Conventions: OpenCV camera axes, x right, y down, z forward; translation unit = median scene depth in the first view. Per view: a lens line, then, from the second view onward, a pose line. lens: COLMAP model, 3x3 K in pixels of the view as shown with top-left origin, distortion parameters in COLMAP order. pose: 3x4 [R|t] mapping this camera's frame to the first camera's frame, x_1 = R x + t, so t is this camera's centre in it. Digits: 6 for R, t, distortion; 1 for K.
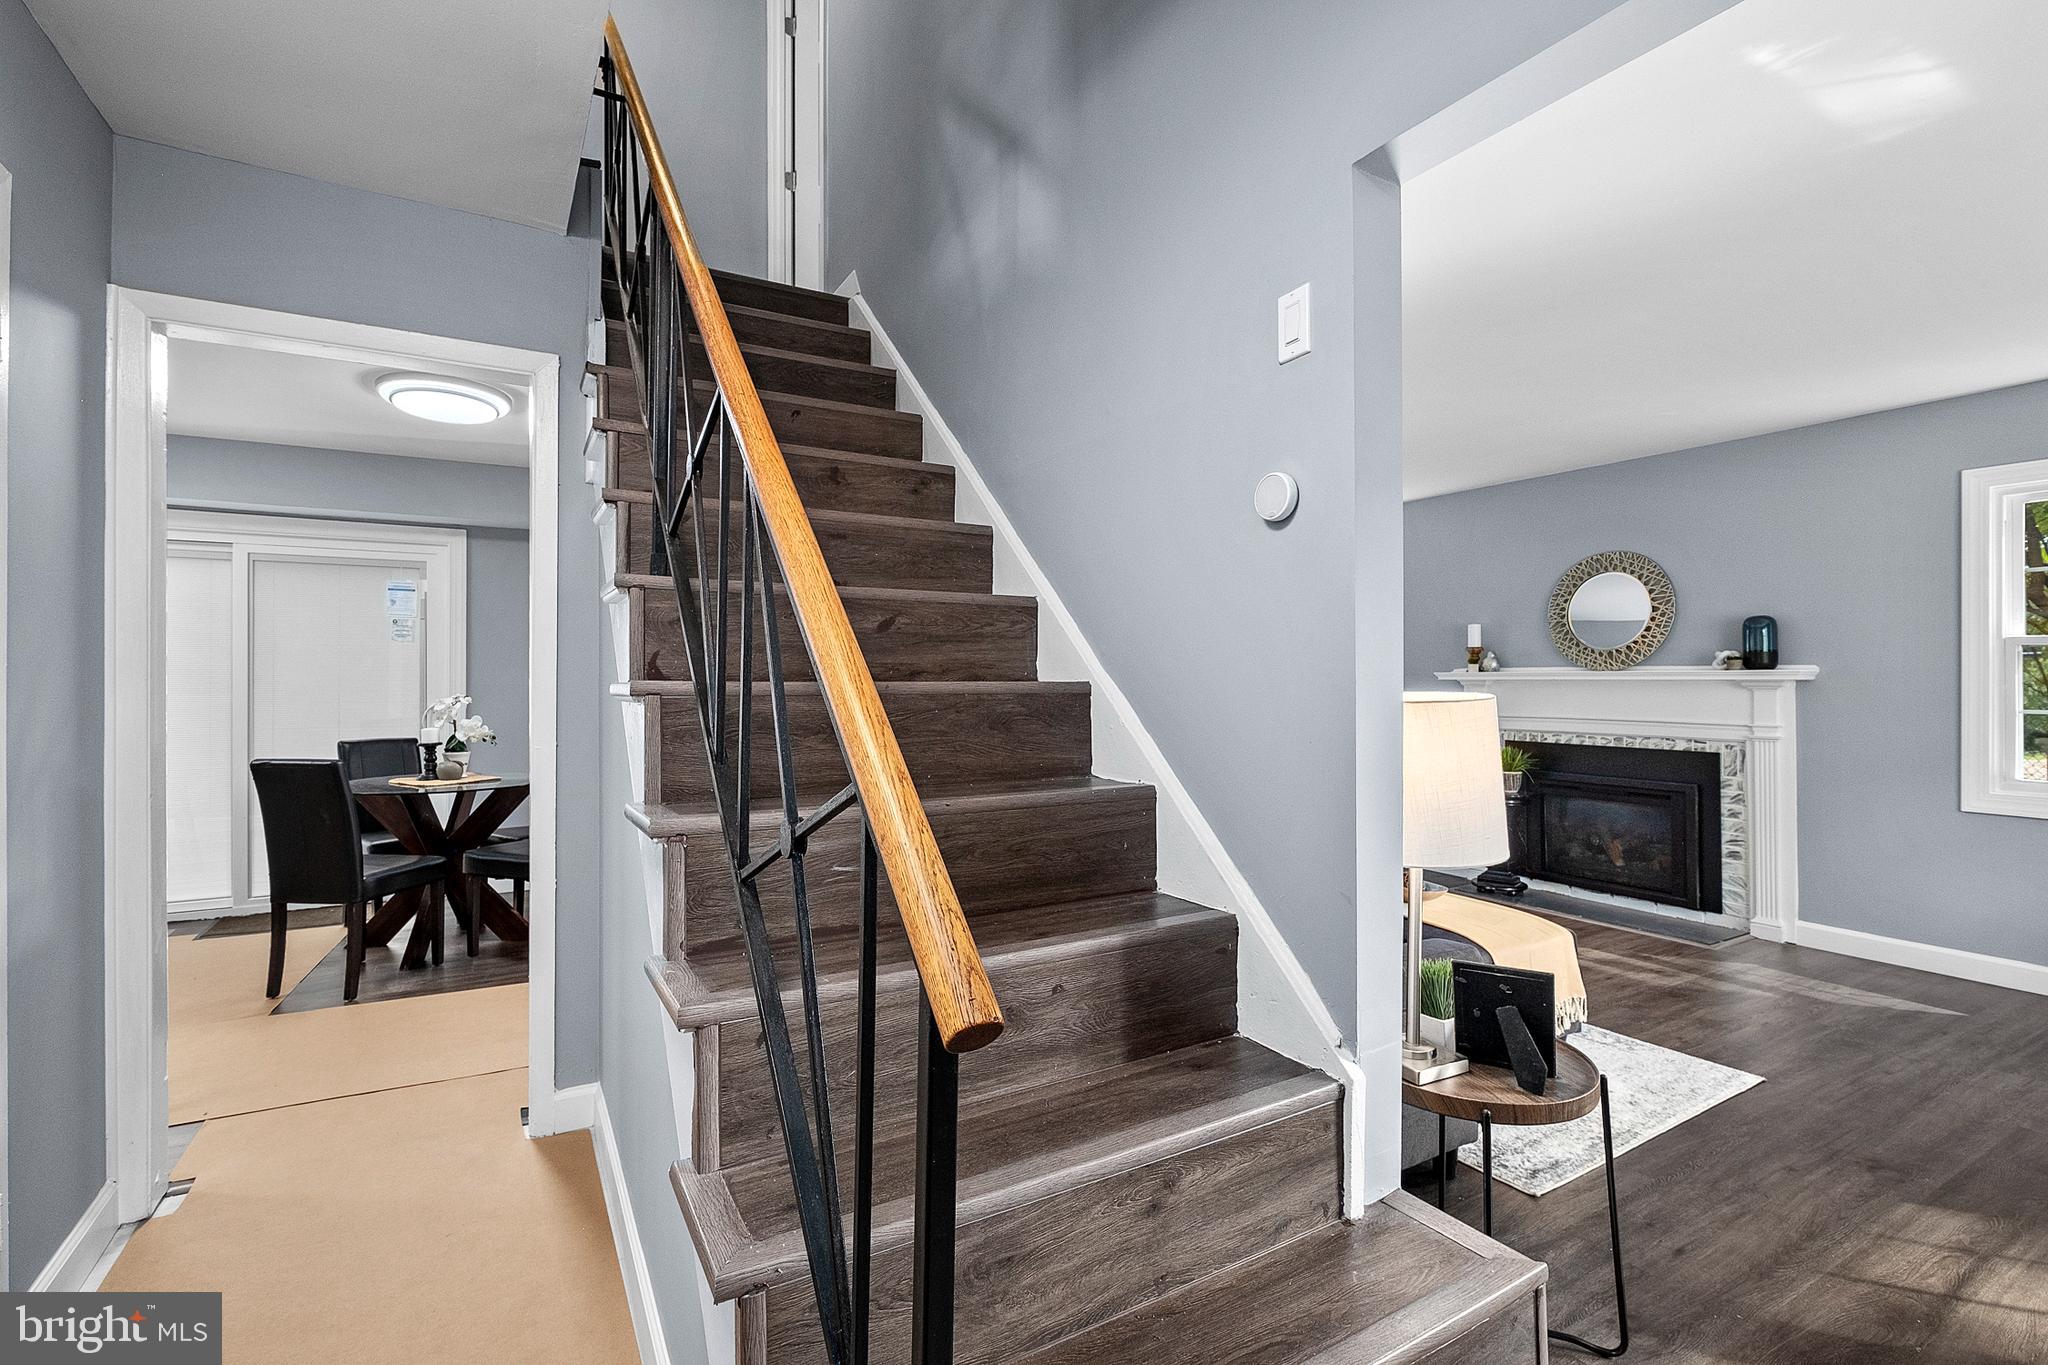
lens RADIAL K [[895.2, 0, 1032.7], [0, 895.2, 674.7], [0, 0, 1]] dist [-0.003185, 0.000438]
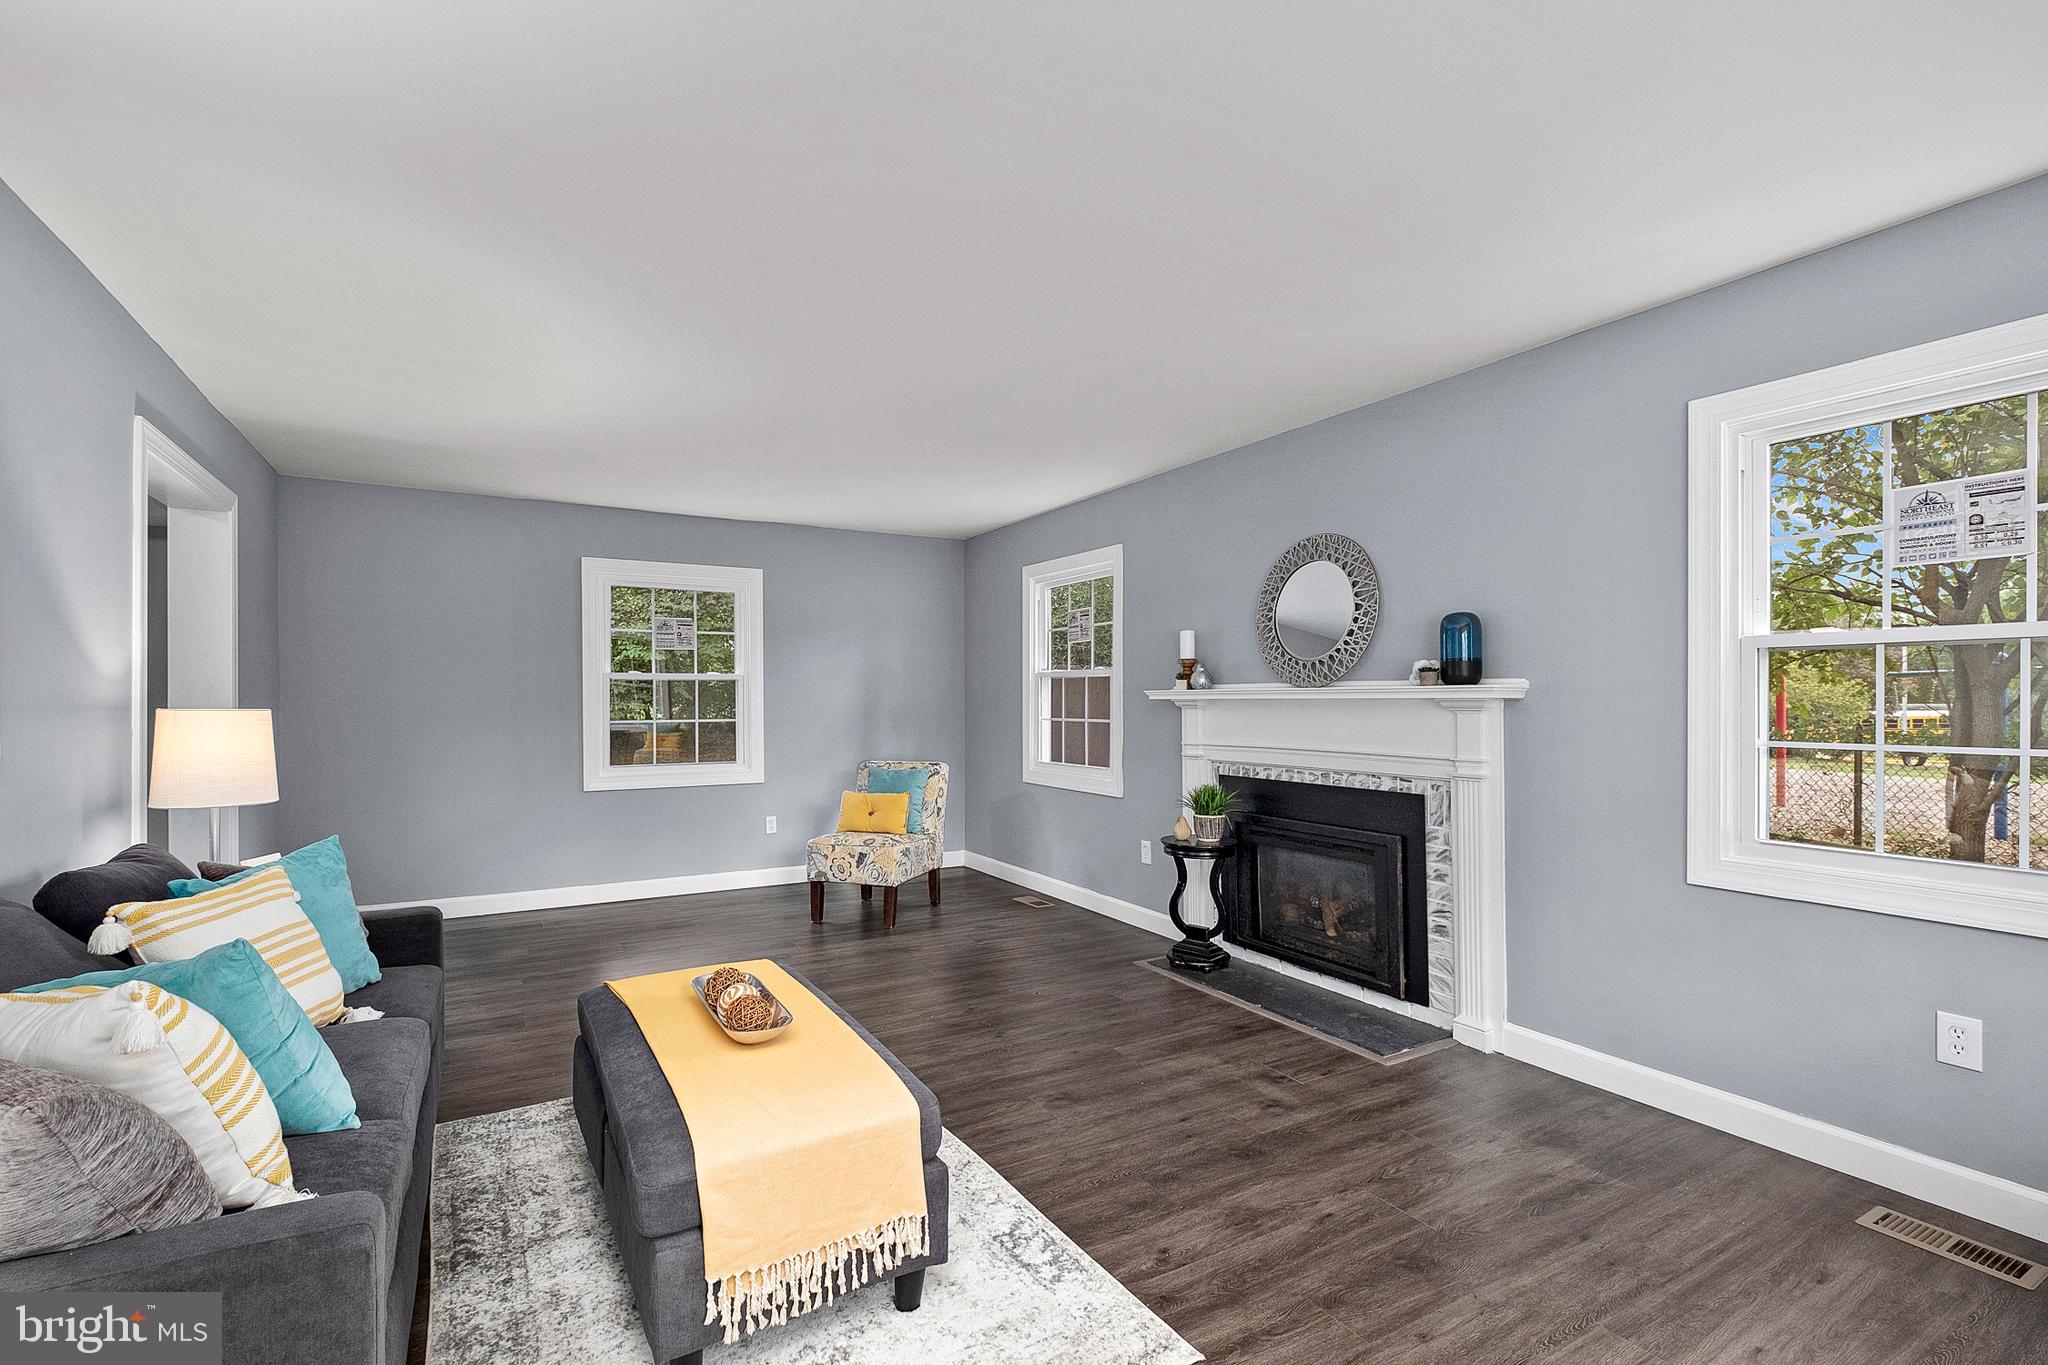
lens RADIAL K [[895.2, 0, 1012.5], [0, 895.2, 694.5], [0, 0, 1]] dist [-0.003185, 0.000438]
pose [[1.000000, 0.000706, -0.000083, 0.412514], [-0.000706, 0.999996, -0.002892, 0.004527], [0.000081, 0.002893, 0.999996, 0.236312]]
